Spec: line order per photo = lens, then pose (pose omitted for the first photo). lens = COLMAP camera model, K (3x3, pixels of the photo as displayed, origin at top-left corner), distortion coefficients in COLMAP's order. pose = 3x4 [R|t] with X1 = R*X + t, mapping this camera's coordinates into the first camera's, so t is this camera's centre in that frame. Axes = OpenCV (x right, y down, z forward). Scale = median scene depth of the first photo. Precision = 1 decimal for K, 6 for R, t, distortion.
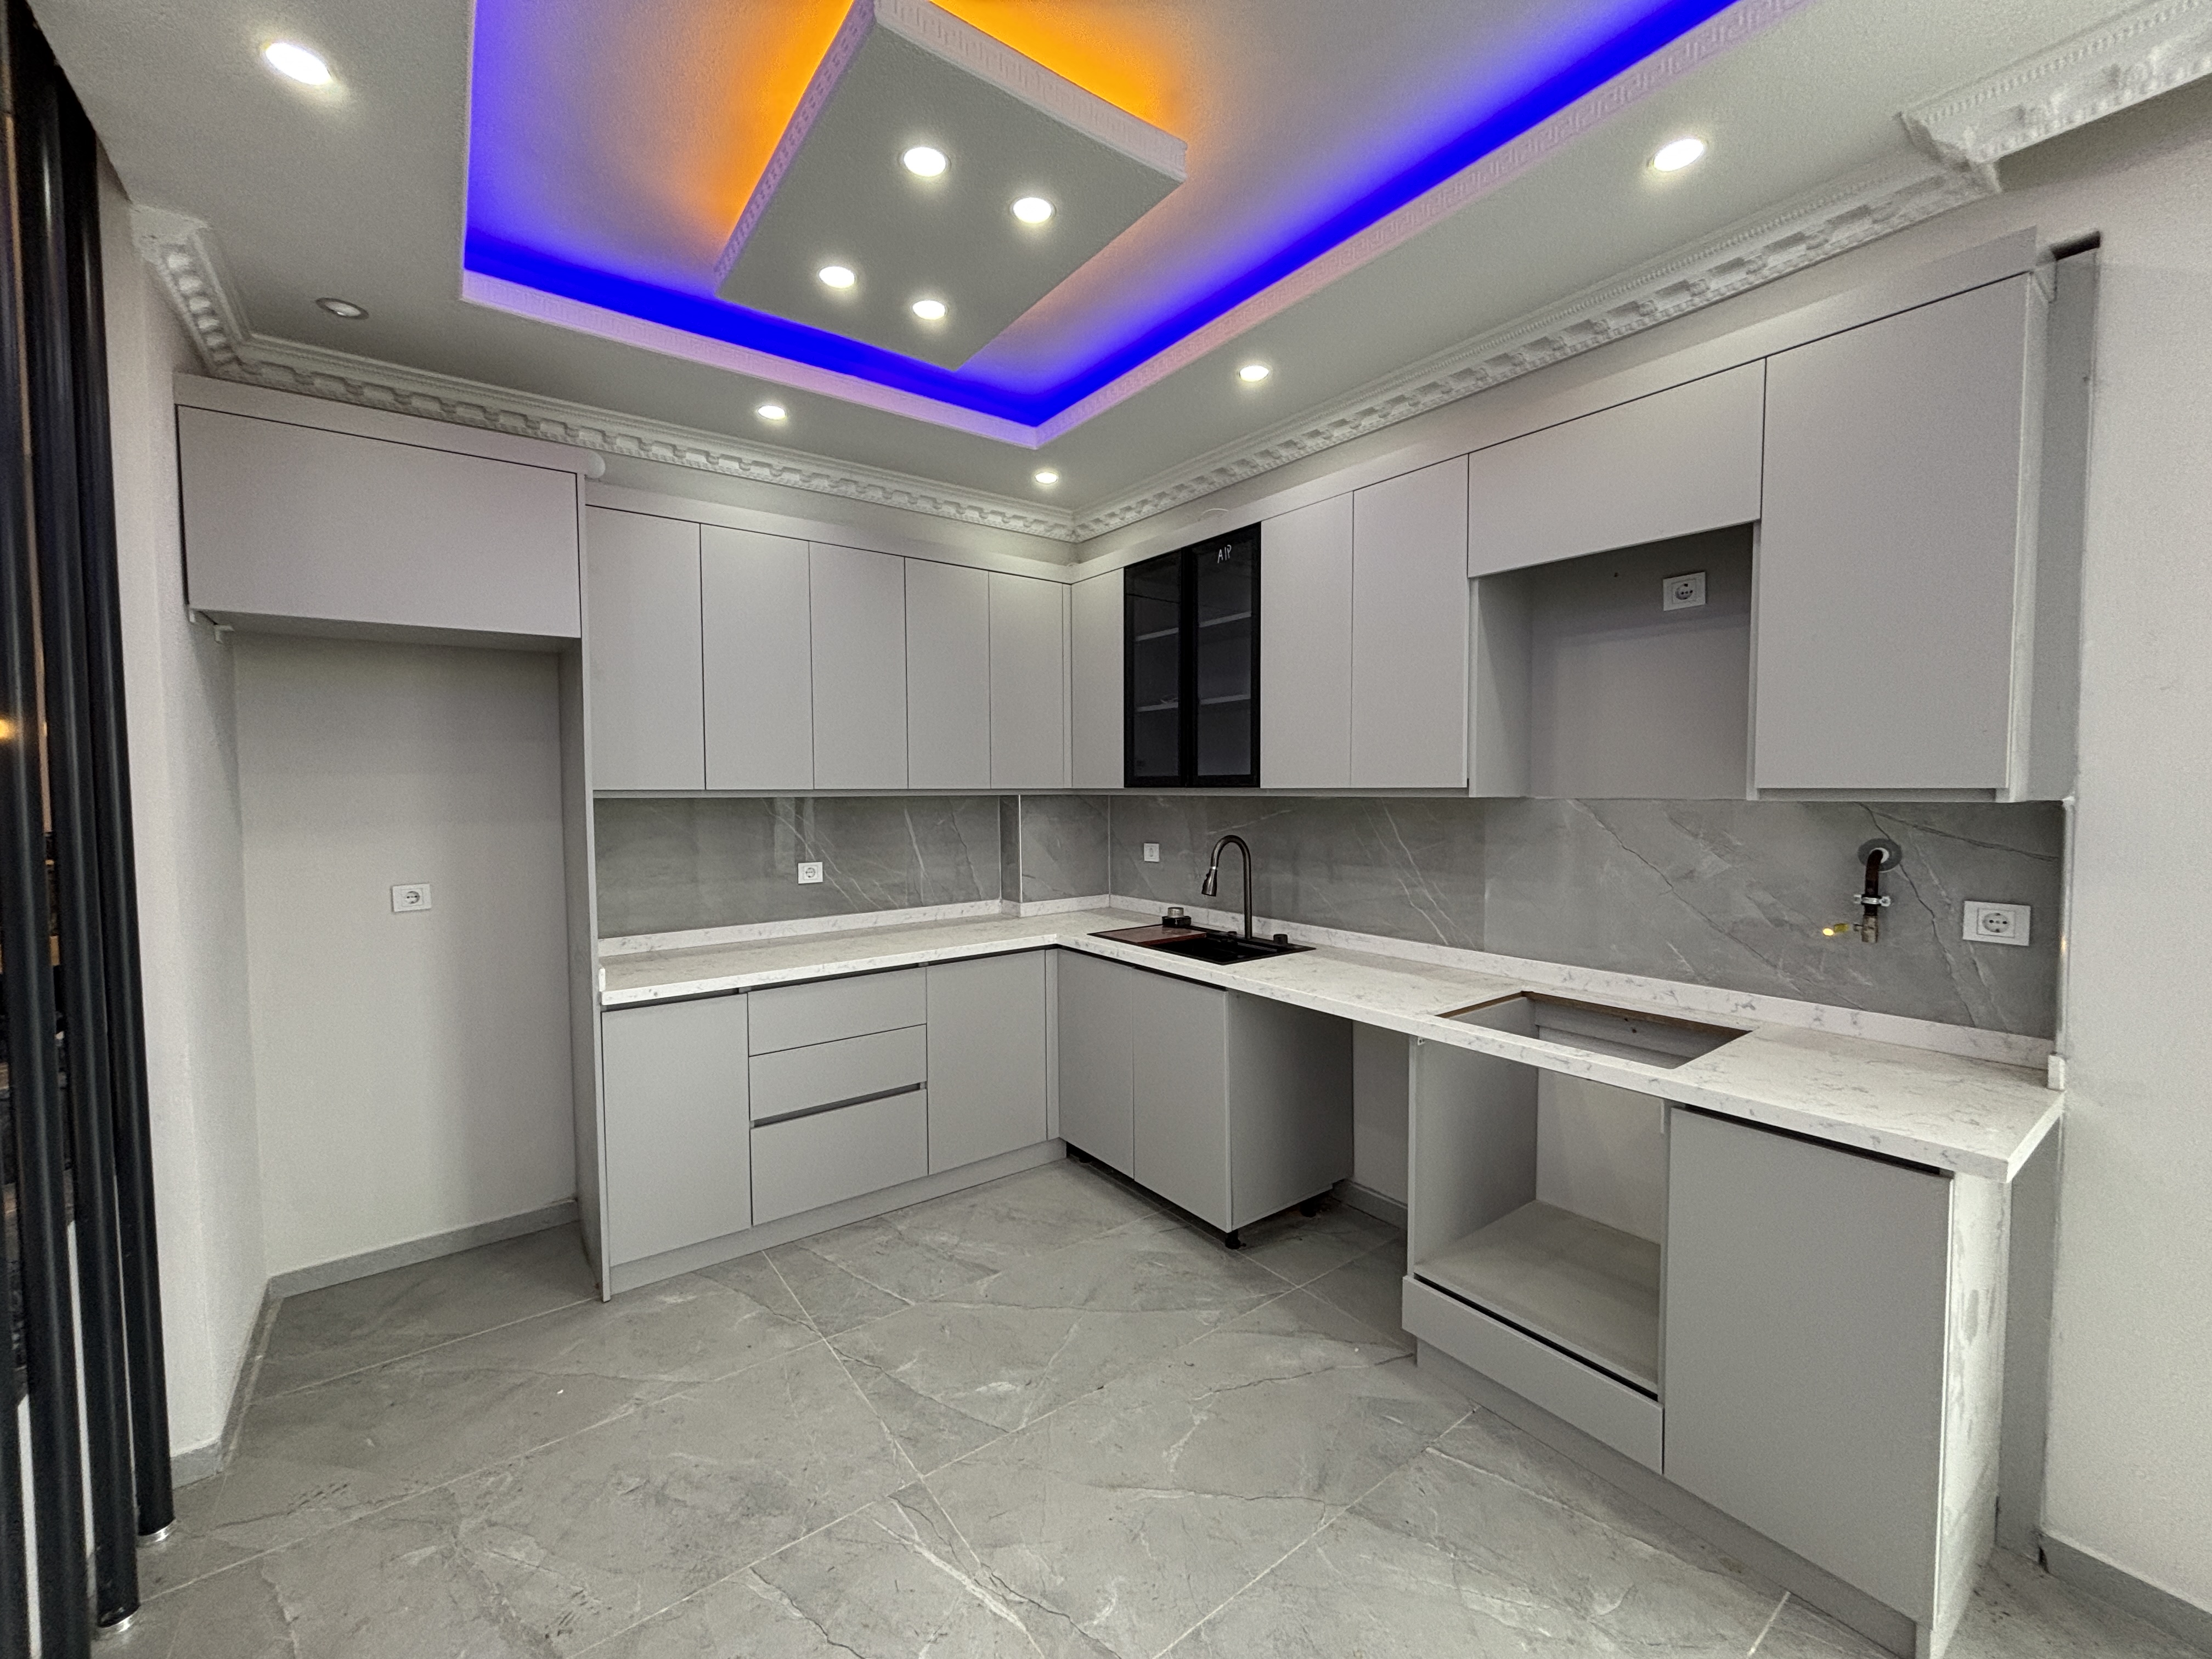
lens RADIAL K [[889.1, 0, 1102.0], [0, 889.1, 819.6], [0, 0, 1]] dist [-0.013190, 0.004485]
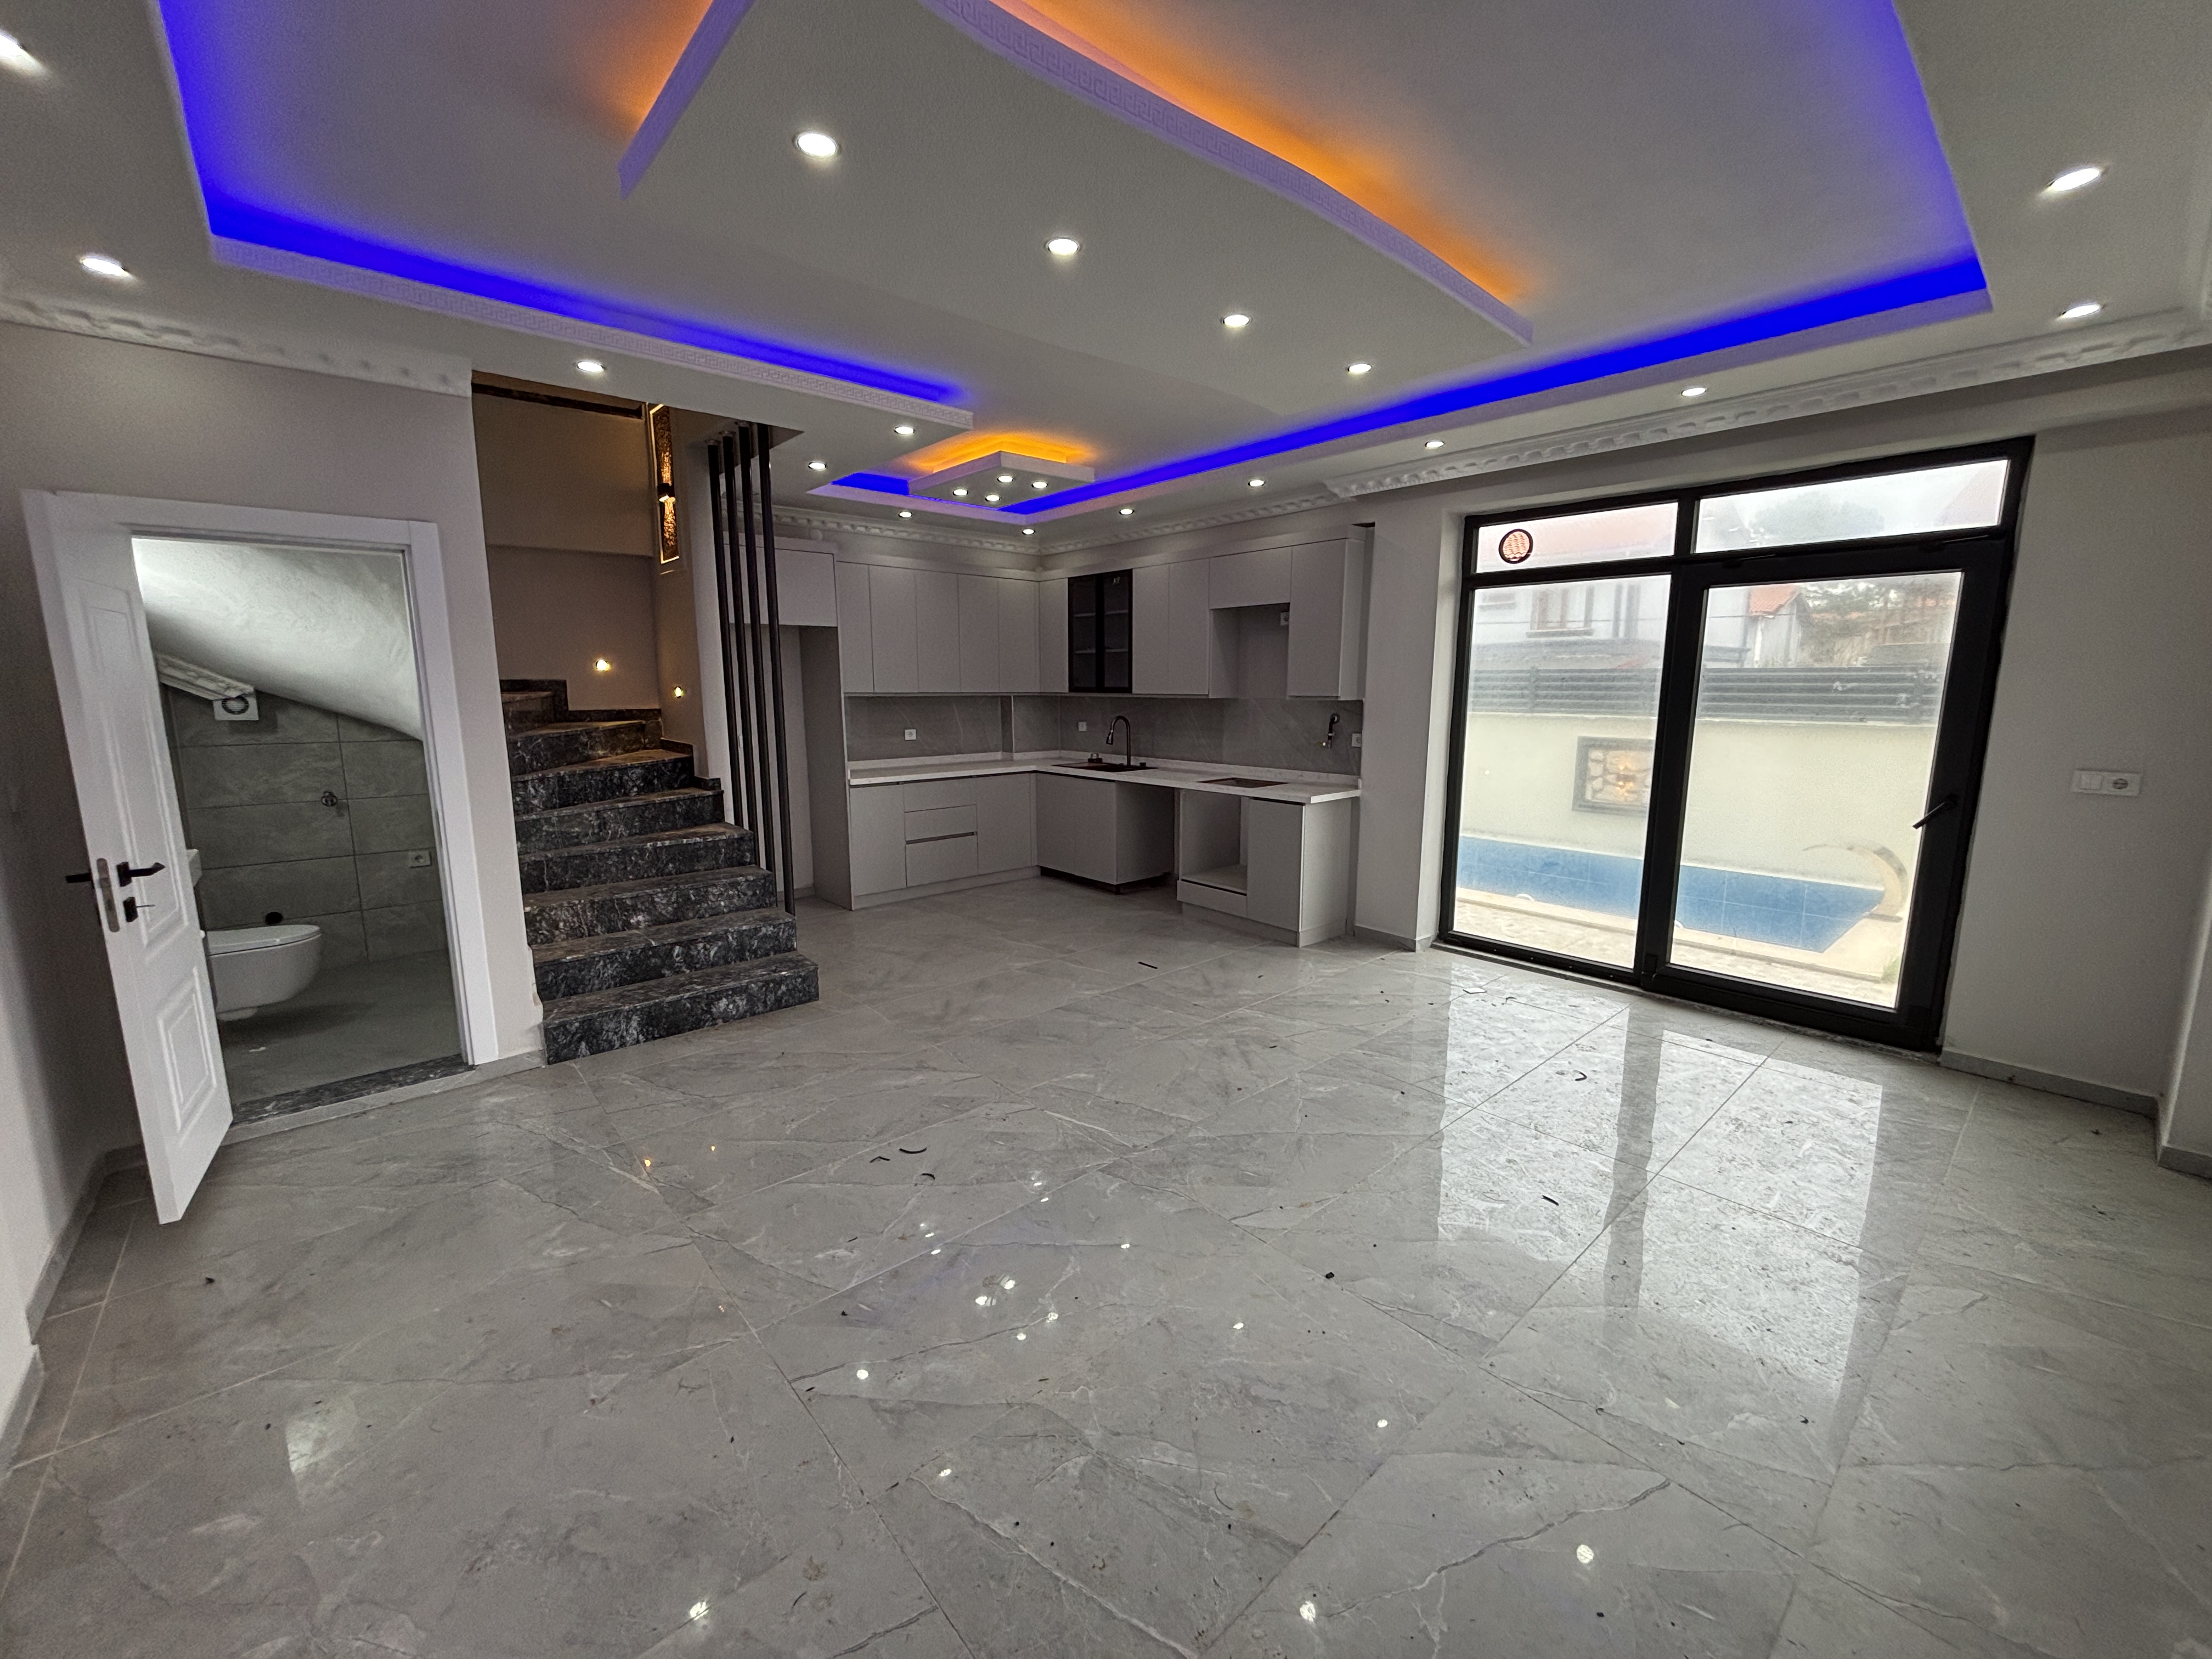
lens RADIAL K [[877.2, 0, 1110.3], [0, 877.2, 832.3], [0, 0, 1]] dist [0.009213, -0.000080]
pose [[0.996399, -0.007975, 0.084412, -0.057931], [-0.002807, 0.991919, 0.126845, 0.029271], [-0.084741, -0.126625, 0.988324, -1.134362]]
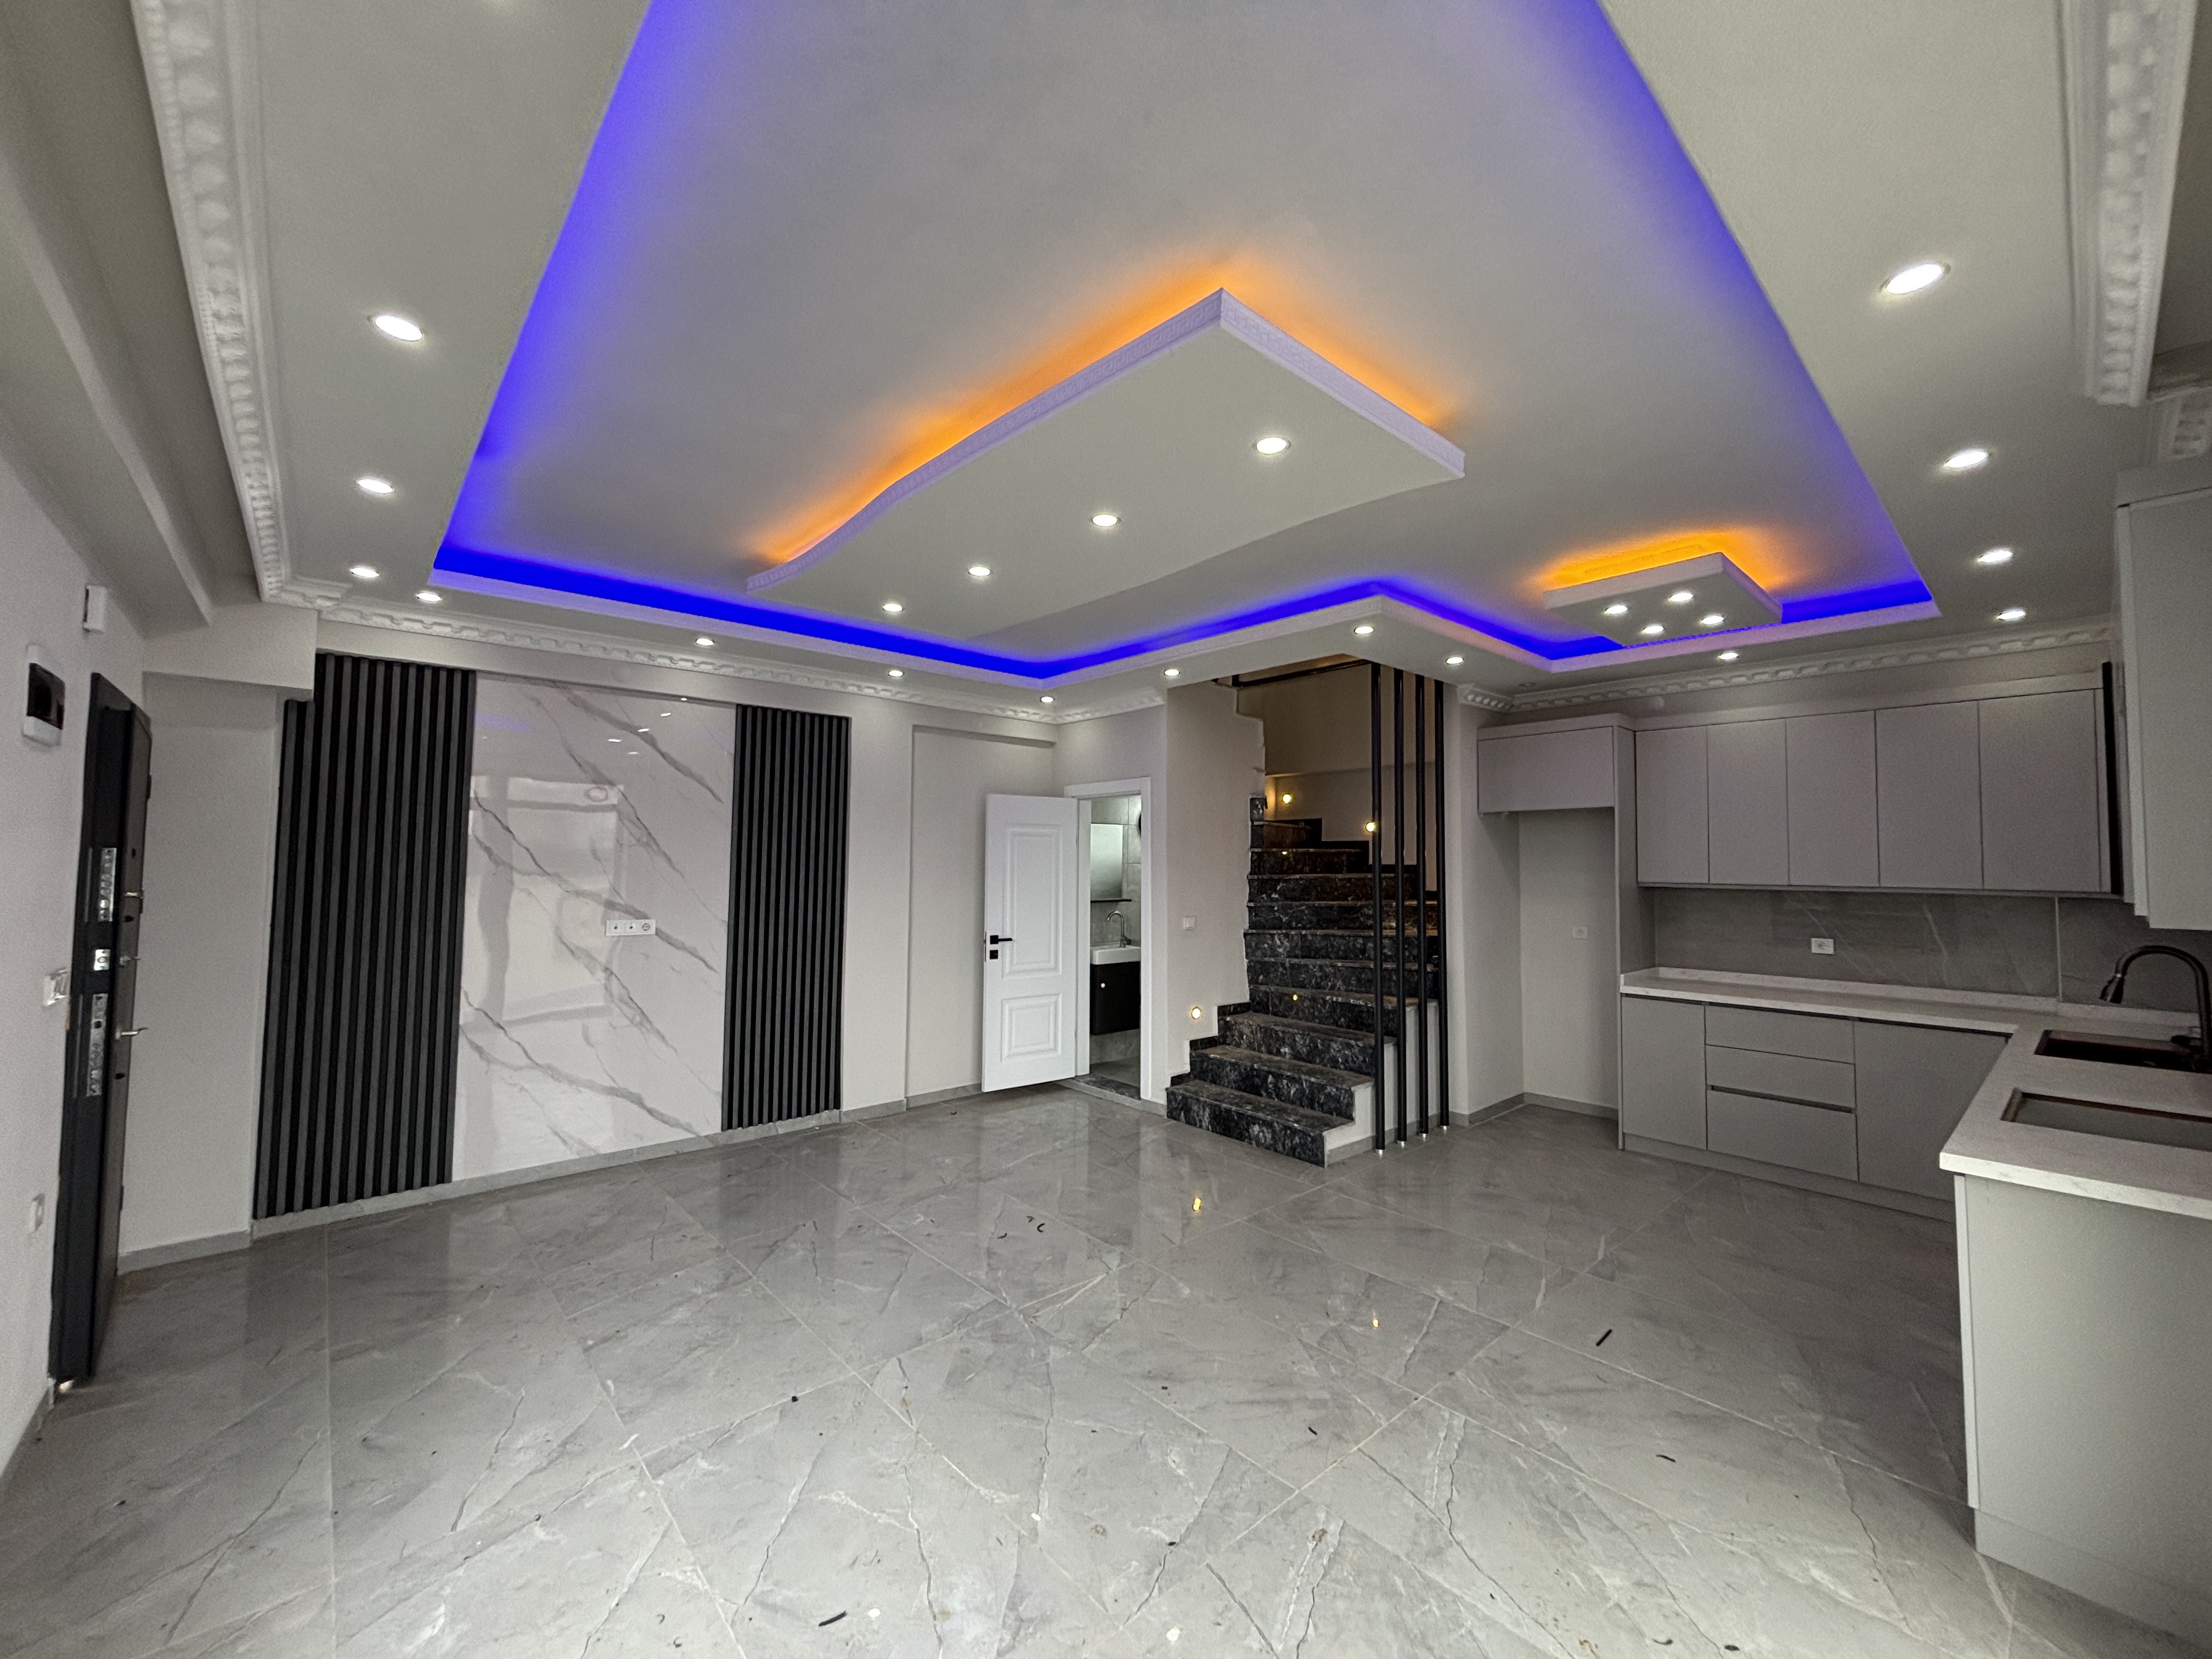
lens RADIAL K [[889.1, 0, 1102.0], [0, 889.1, 819.6], [0, 0, 1]] dist [-0.013190, 0.004485]
pose [[0.086014, -0.040477, -0.995471, 1.061071], [-0.053392, 0.997551, -0.045175, -0.016518], [0.994862, 0.057036, 0.083642, -0.261827]]
